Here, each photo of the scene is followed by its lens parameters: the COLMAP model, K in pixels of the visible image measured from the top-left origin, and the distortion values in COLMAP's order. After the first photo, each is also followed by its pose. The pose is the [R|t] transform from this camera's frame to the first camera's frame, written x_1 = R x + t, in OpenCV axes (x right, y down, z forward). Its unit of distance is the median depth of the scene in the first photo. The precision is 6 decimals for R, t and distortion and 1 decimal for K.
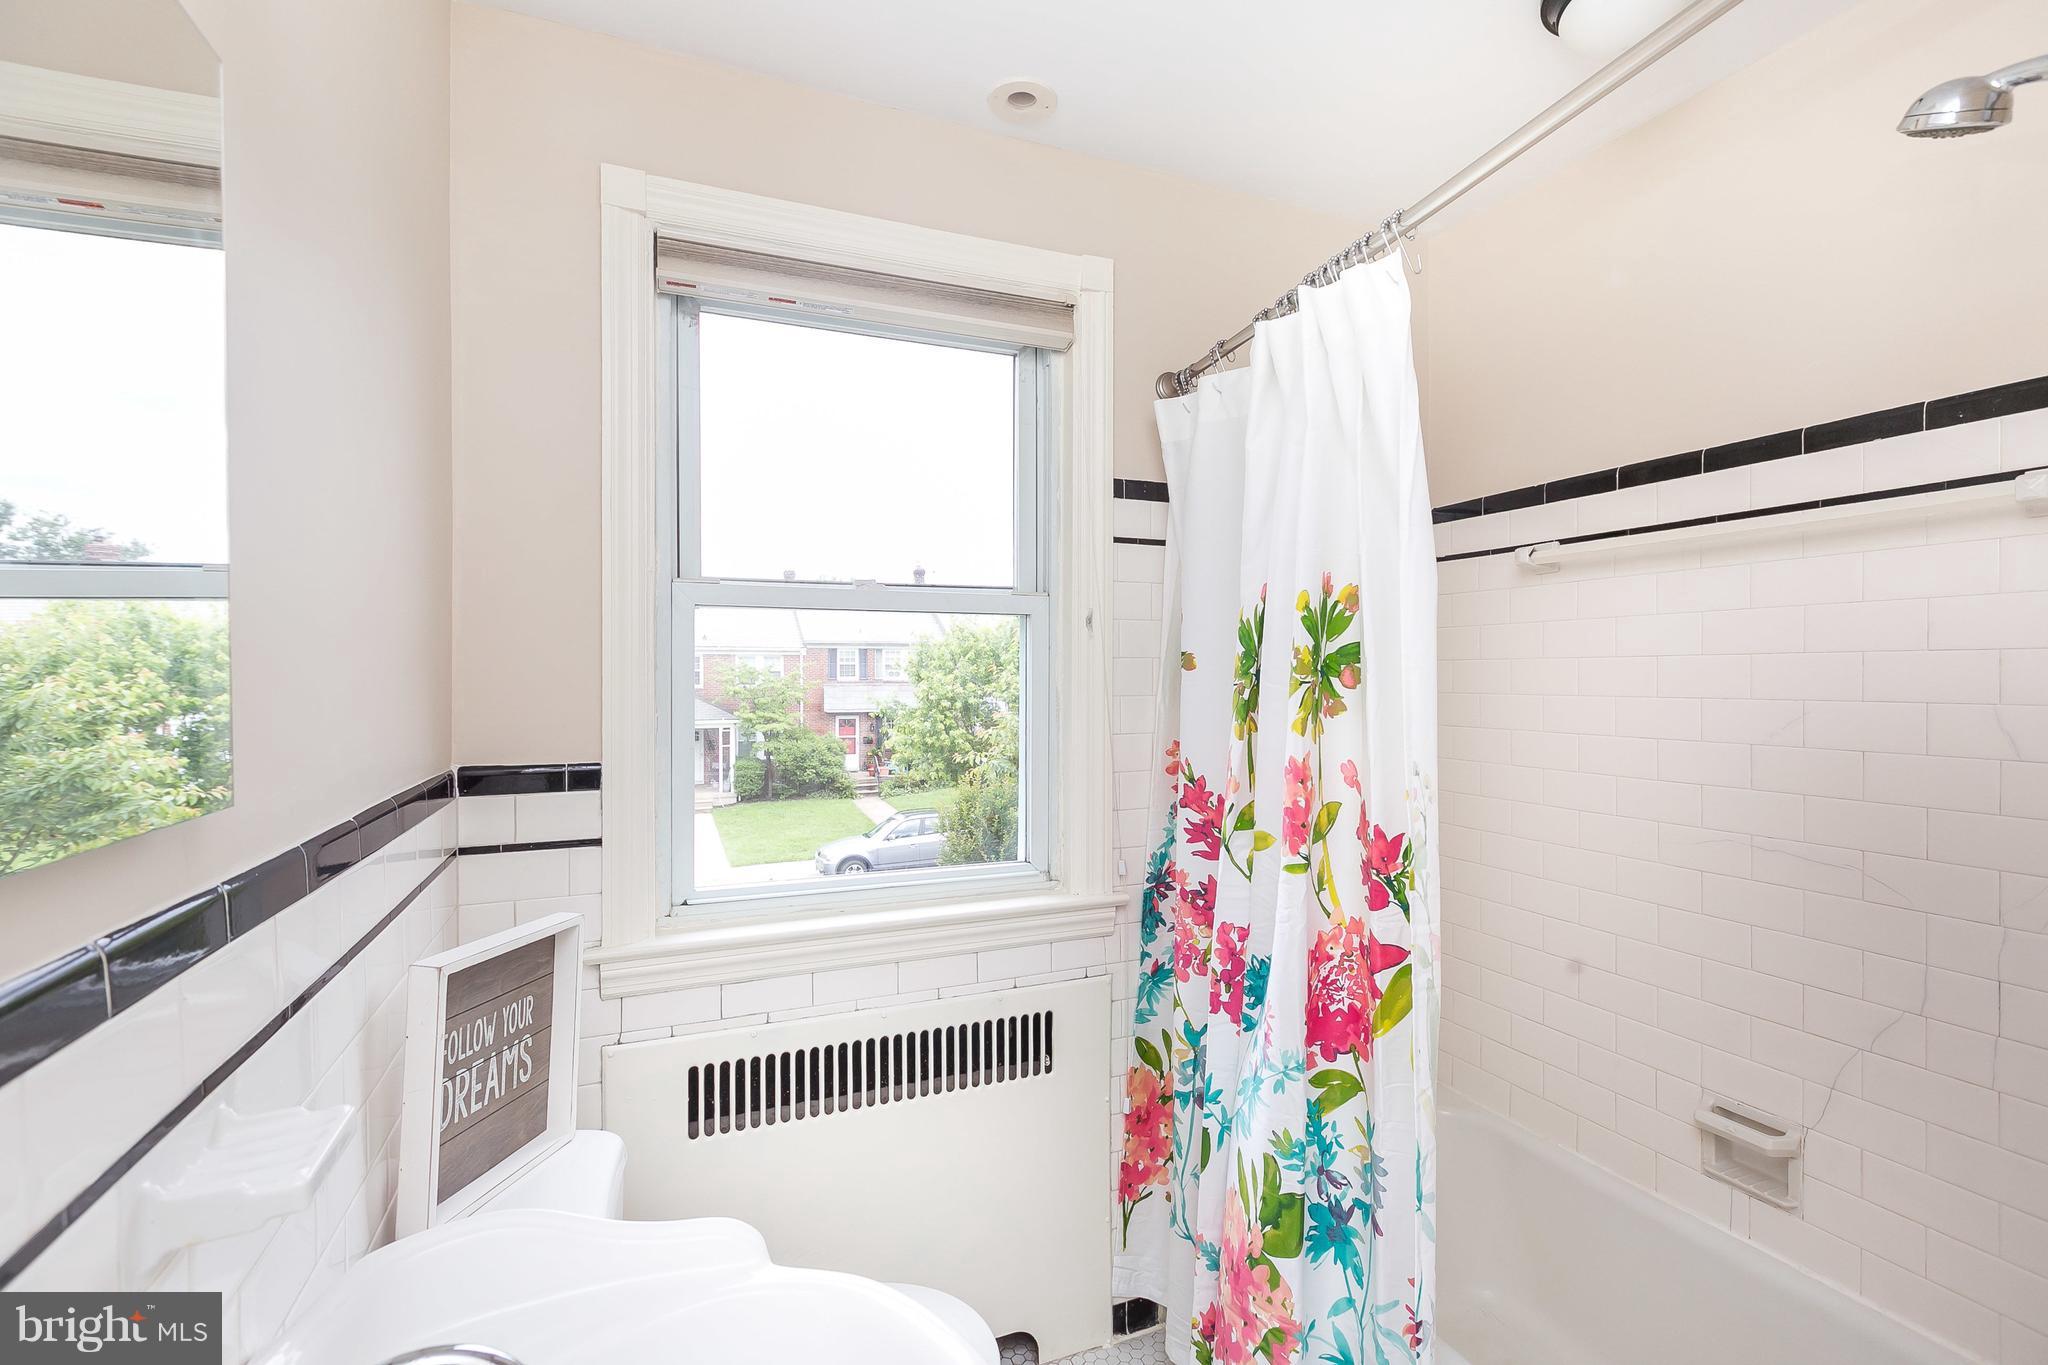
lens RADIAL K [[914.6, 0, 1020.6], [0, 914.6, 689.9], [0, 0, 1]] dist [0.002872, 0.000269]
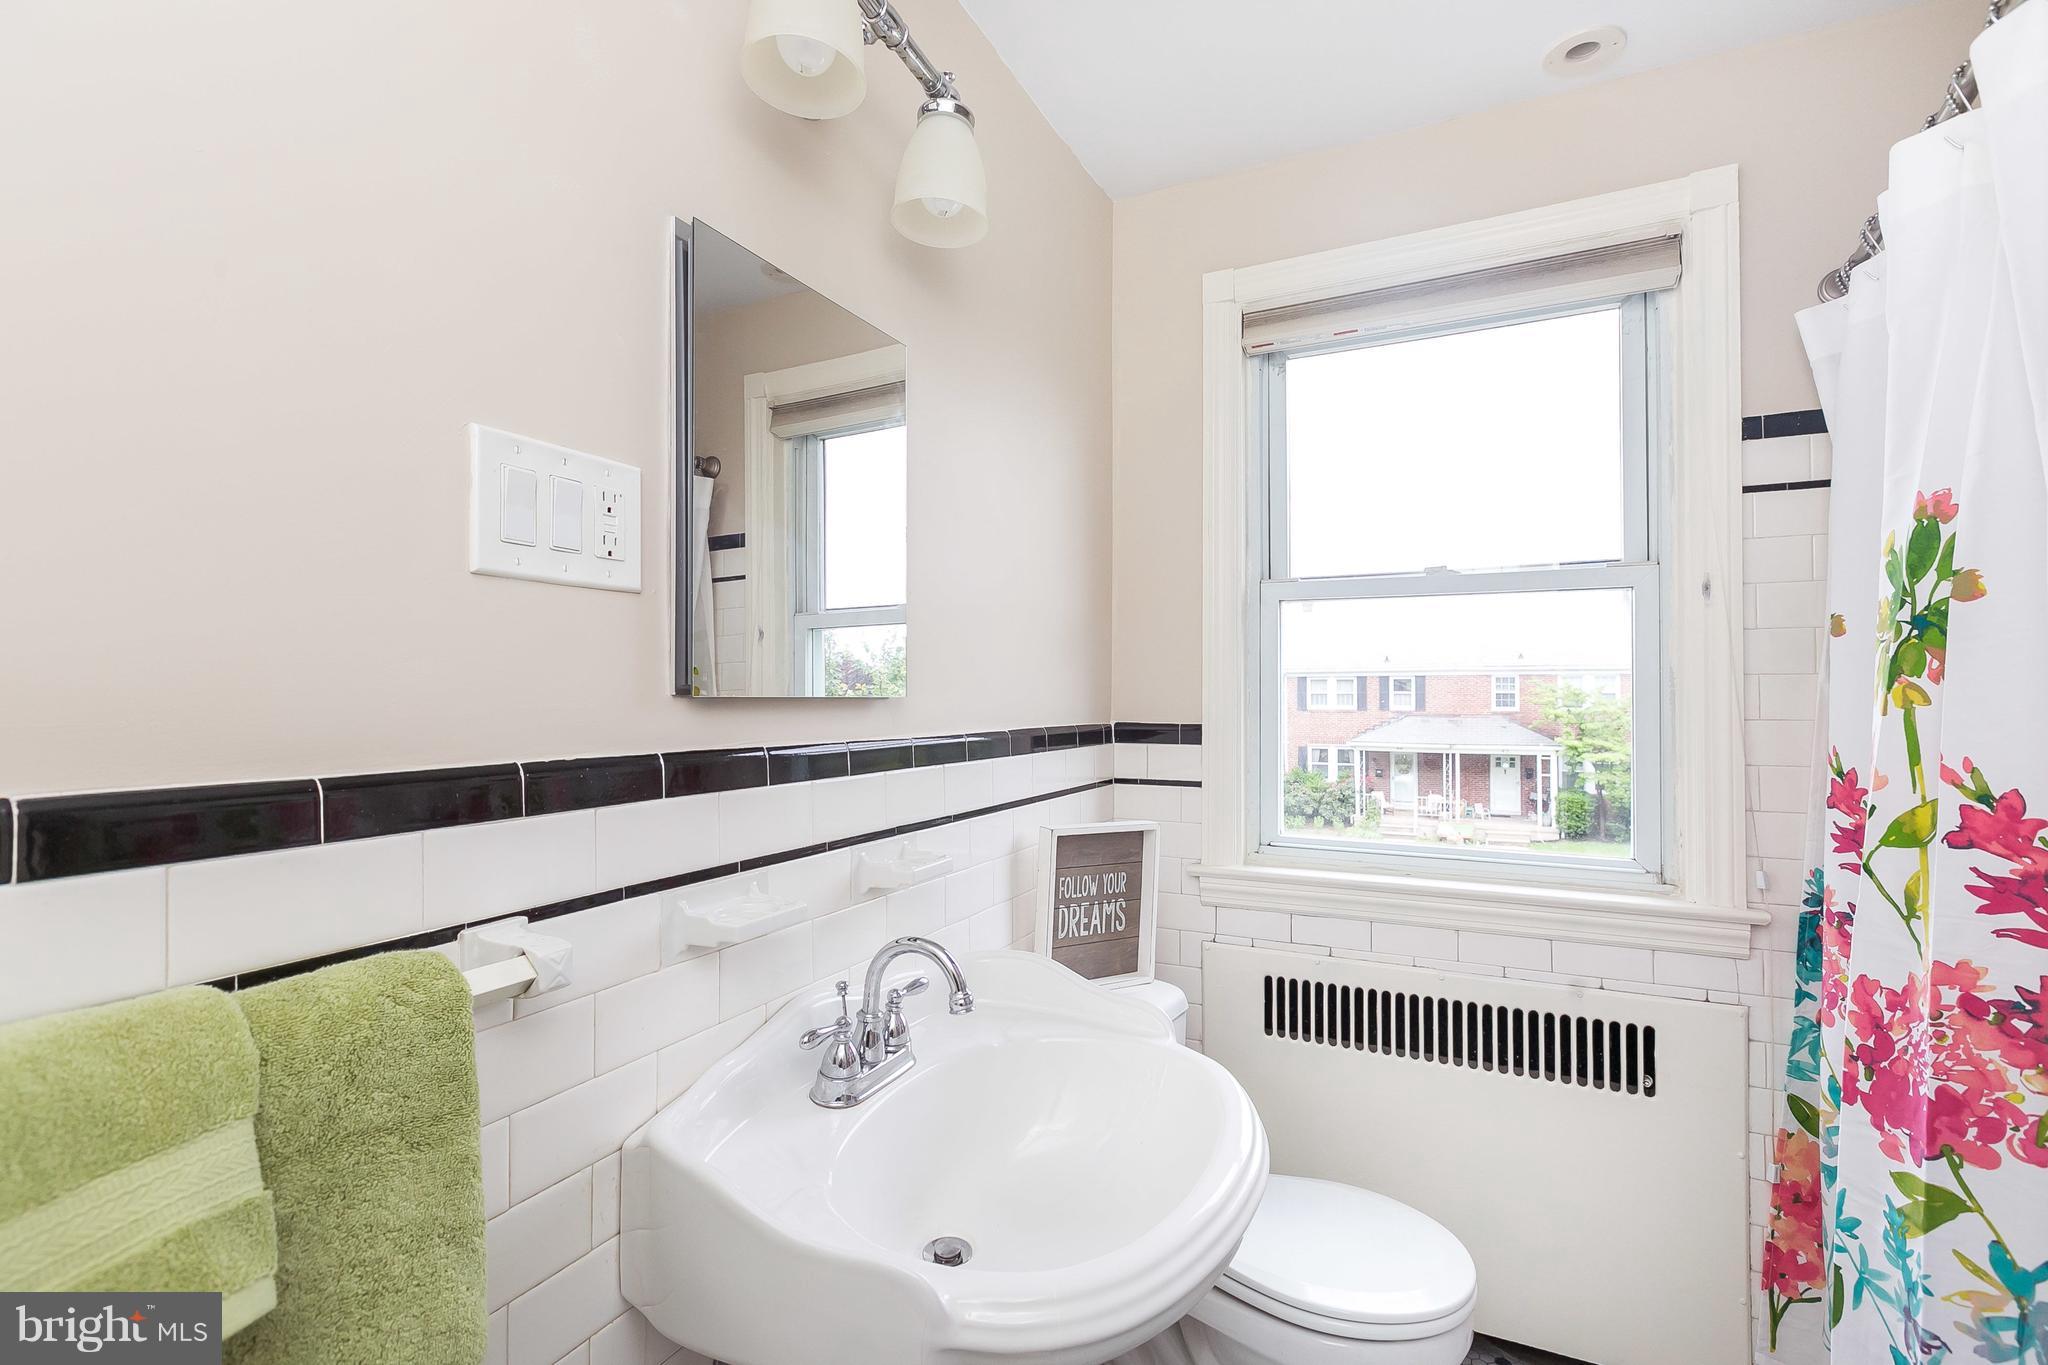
lens RADIAL K [[914.6, 0, 1016.0], [0, 914.6, 695.7], [0, 0, 1]] dist [0.002872, 0.000269]
pose [[0.664713, 0.003453, -0.747090, 0.288925], [-0.017353, 0.999791, -0.010819, 0.048428], [0.746897, 0.020156, 0.664634, -0.065515]]
